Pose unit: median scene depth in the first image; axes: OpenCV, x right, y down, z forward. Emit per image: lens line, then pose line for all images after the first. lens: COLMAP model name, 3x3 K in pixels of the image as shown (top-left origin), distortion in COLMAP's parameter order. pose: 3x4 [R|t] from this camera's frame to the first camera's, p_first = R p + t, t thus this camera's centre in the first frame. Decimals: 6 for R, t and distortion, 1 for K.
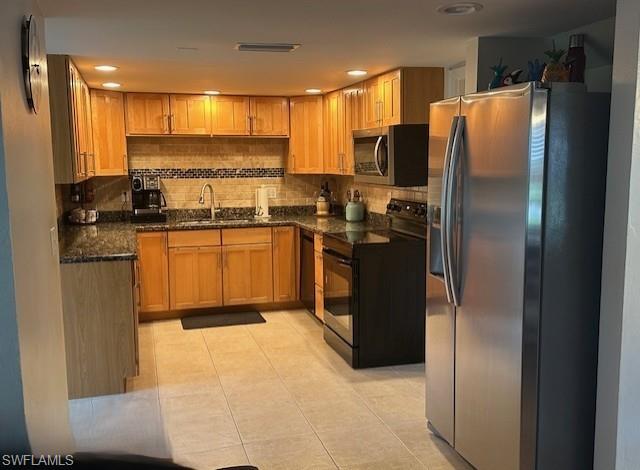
lens RADIAL K [[630.3, 0, 321.5], [0, 630.3, 251.1], [0, 0, 1]] dist [0.099756, 0.000000]
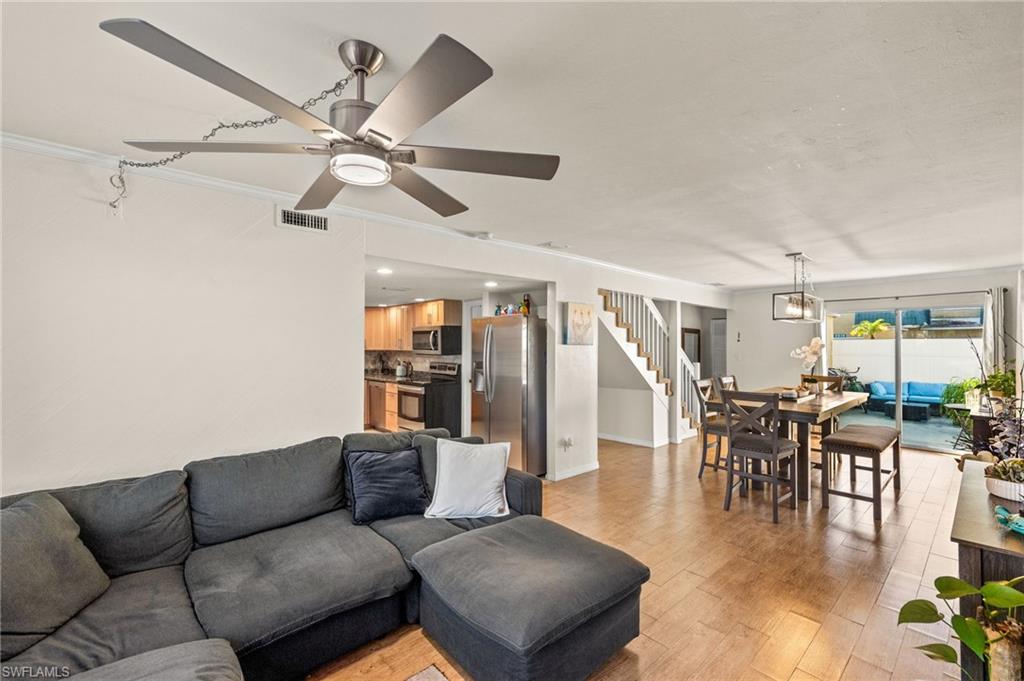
lens RADIAL K [[438.9, 0, 517.4], [0, 438.9, 344.3], [0, 0, 1]] dist [-0.000973, -0.000007]
pose [[0.895512, 0.011642, 0.444886, -0.220242], [0.053204, 0.989688, -0.132992, 0.047212], [-0.441846, 0.142765, 0.885658, -0.272507]]
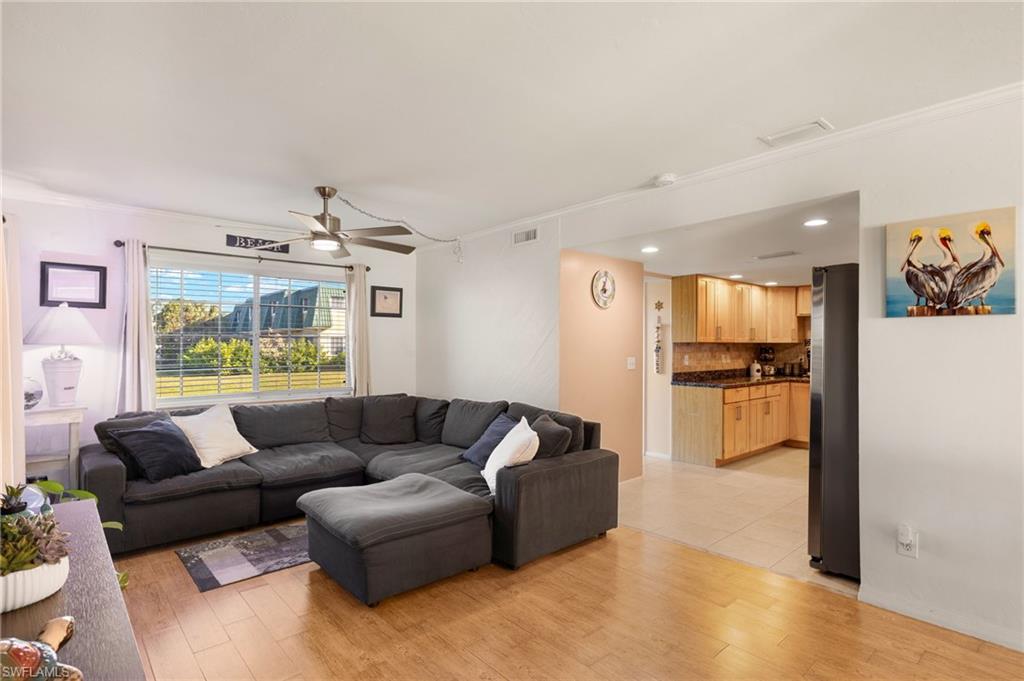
lens RADIAL K [[520.3, 0, 509.2], [0, 520.3, 345.1], [0, 0, 1]] dist [-0.002087, 0.000034]
pose [[0.431103, 0.007712, -0.902270, 0.476790], [-0.131676, 0.989796, -0.054454, 0.034600], [0.892643, 0.142282, 0.427720, -0.070290]]
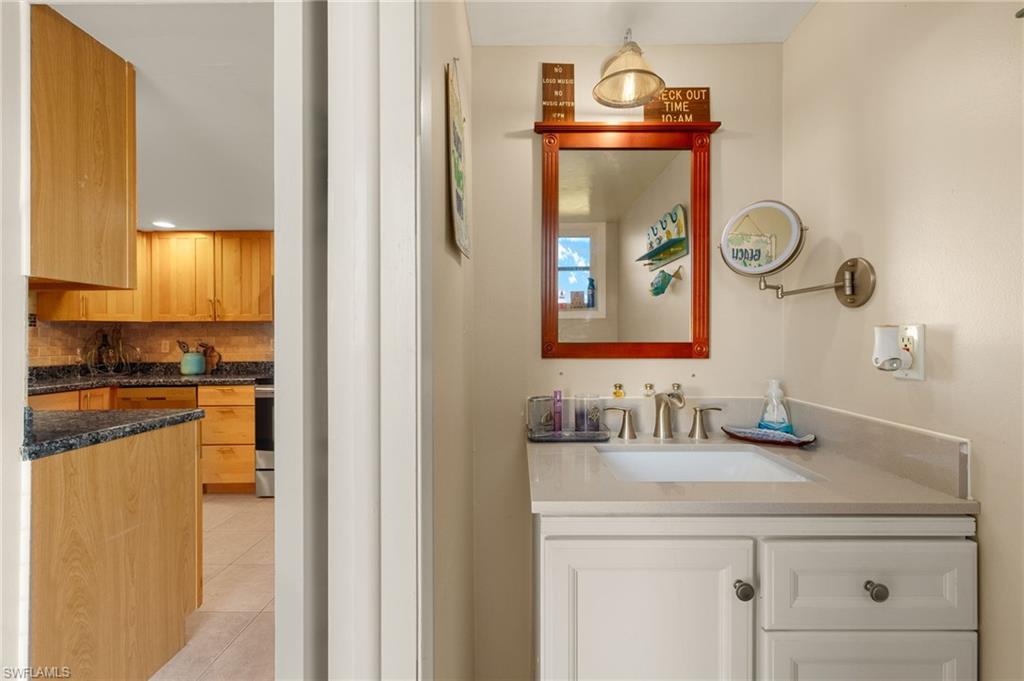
lens RADIAL K [[442.3, 0, 515.6], [0, 442.3, 340.6], [0, 0, 1]] dist [0.004827, -0.000228]
pose [[0.292326, 0.008203, 0.956284, -0.437544], [0.142137, 0.988484, -0.051929, 0.003215], [-0.945697, 0.151104, 0.287793, 0.384709]]
